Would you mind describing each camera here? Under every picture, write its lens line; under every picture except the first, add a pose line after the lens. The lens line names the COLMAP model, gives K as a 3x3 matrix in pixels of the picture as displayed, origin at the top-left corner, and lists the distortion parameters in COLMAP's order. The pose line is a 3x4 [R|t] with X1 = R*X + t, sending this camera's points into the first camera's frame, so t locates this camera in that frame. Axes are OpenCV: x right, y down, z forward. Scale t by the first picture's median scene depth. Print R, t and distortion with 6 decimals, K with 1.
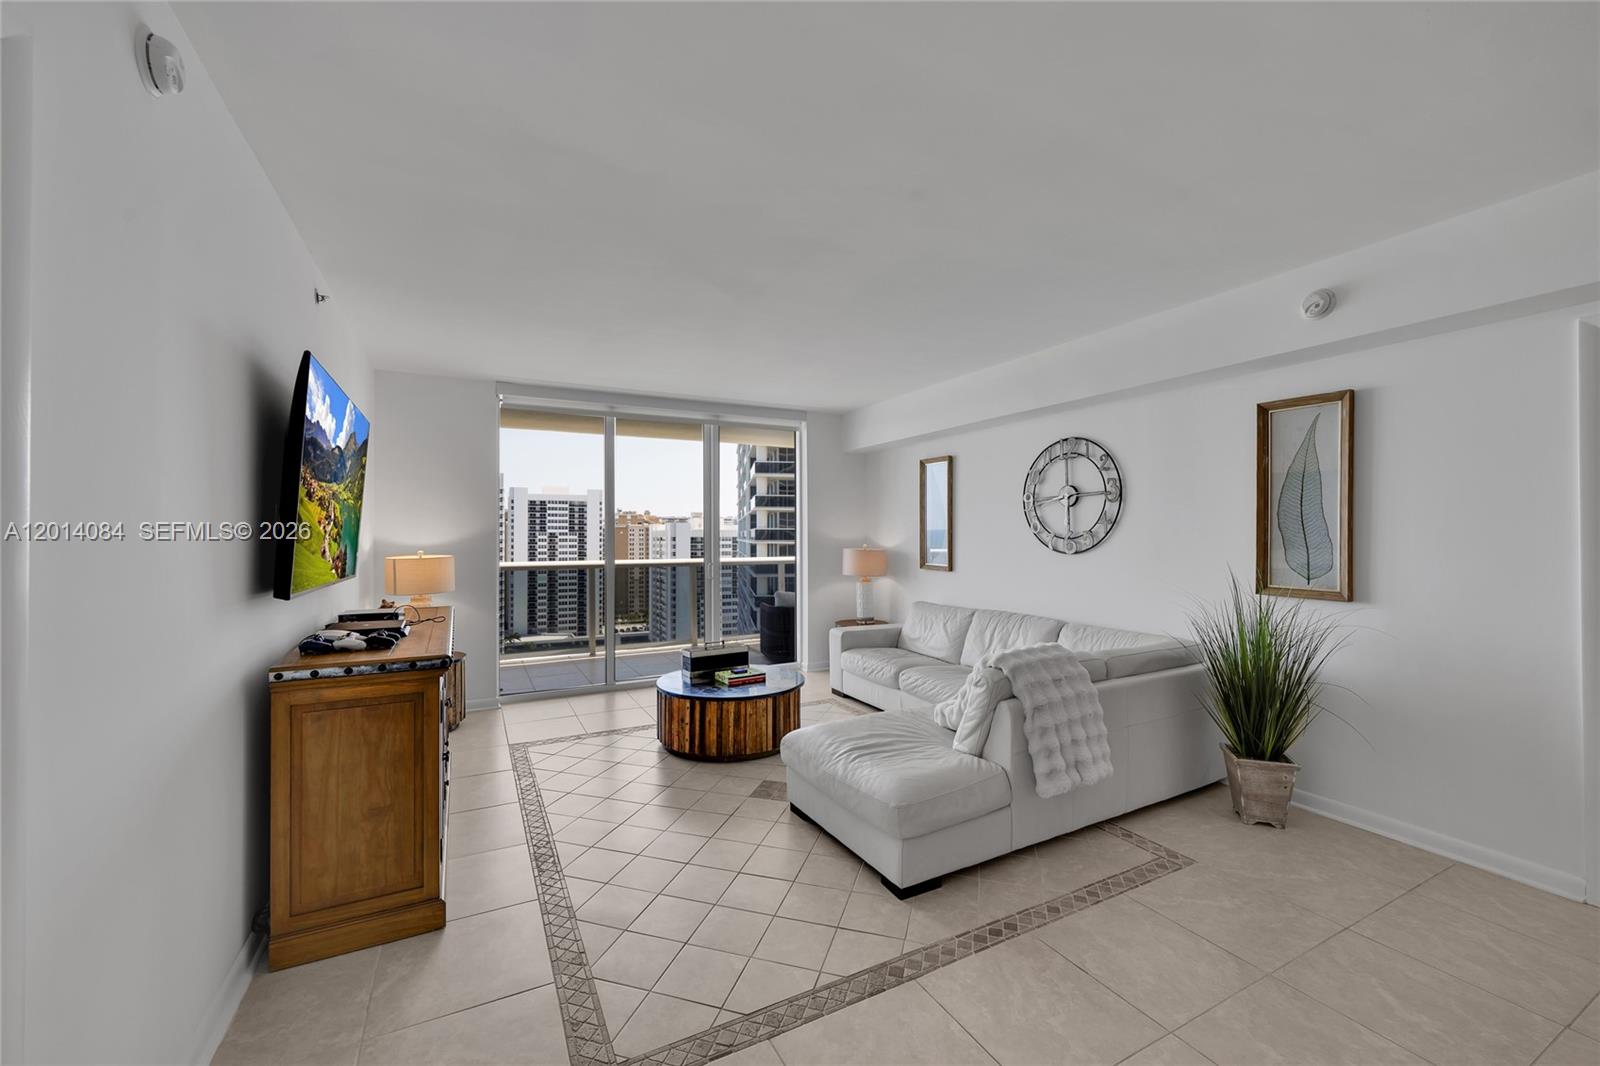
lens RADIAL K [[630.4, 0, 795.5], [0, 630.4, 530.1], [0, 0, 1]] dist [-0.001437, -0.000057]
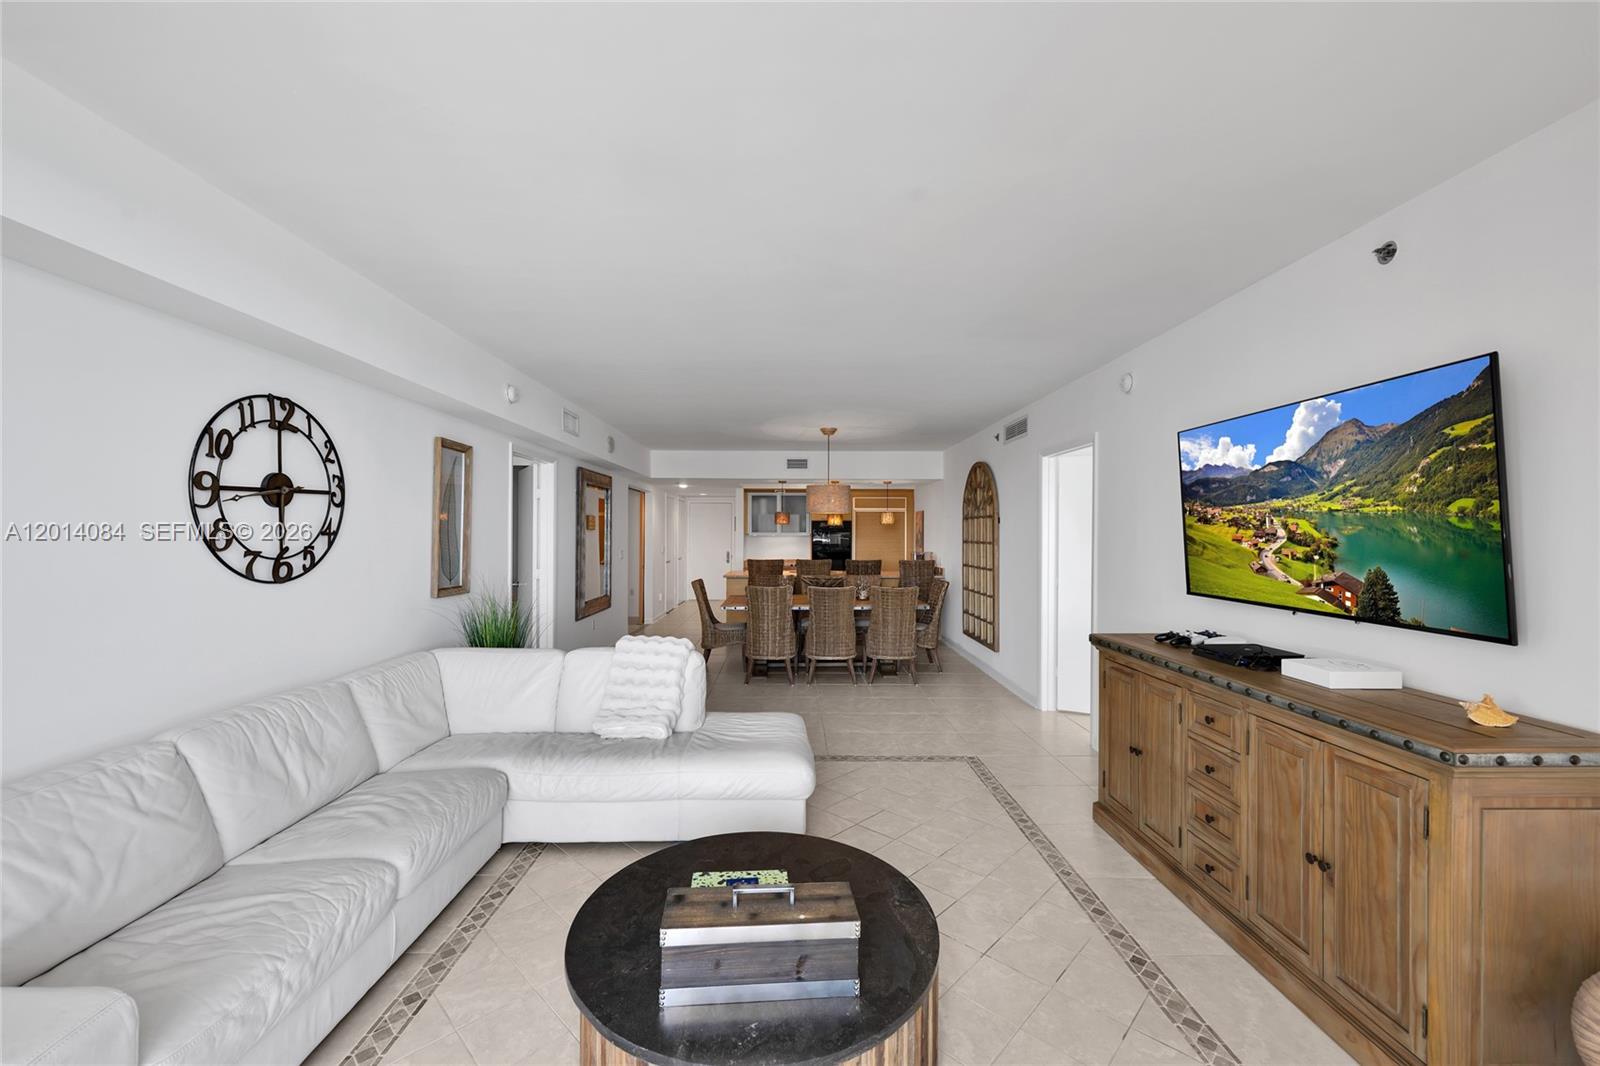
lens RADIAL K [[630.4, 0, 795.5], [0, 630.4, 530.1], [0, 0, 1]] dist [-0.001437, -0.000057]
pose [[-0.892414, 0.002699, 0.451209, -0.311255], [-0.005014, 0.999861, -0.015897, -0.007518], [-0.451189, -0.016449, -0.892277, 1.365521]]
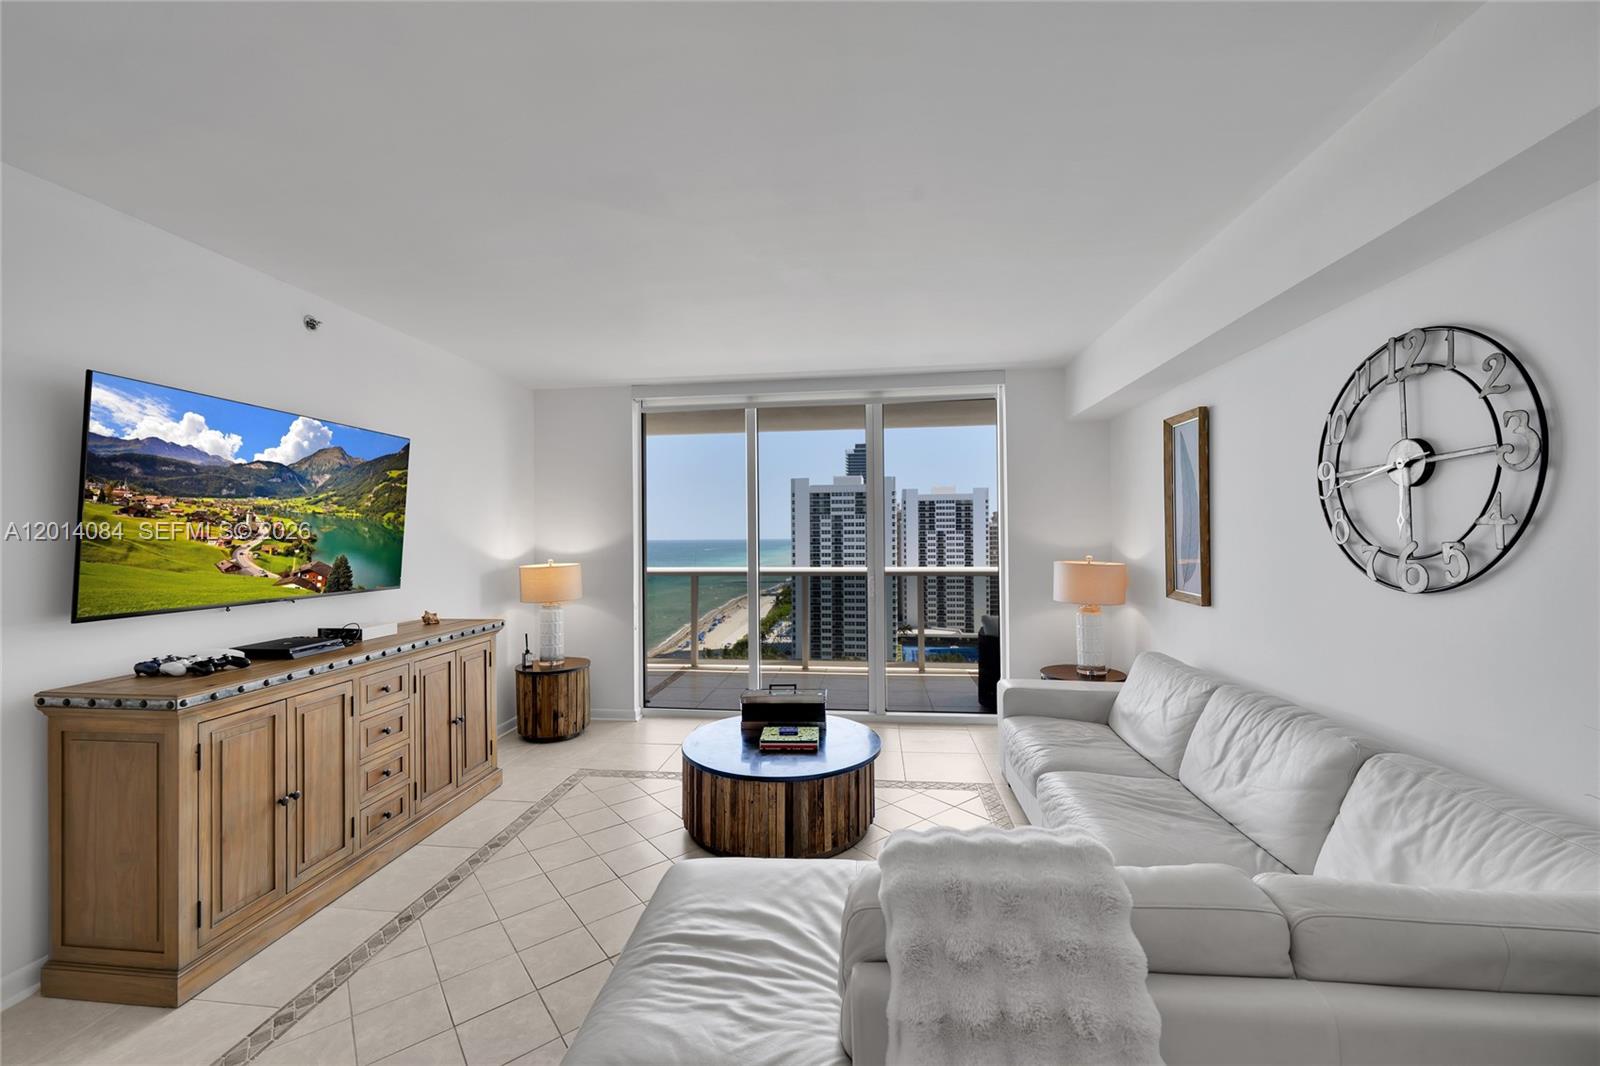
lens RADIAL K [[630.4, 0, 795.5], [0, 630.4, 530.1], [0, 0, 1]] dist [-0.001437, -0.000057]
pose [[0.825644, -0.008483, -0.564128, 0.336547], [0.010386, 0.999946, 0.000164, -0.011332], [0.564096, -0.005995, 0.825687, 0.399794]]
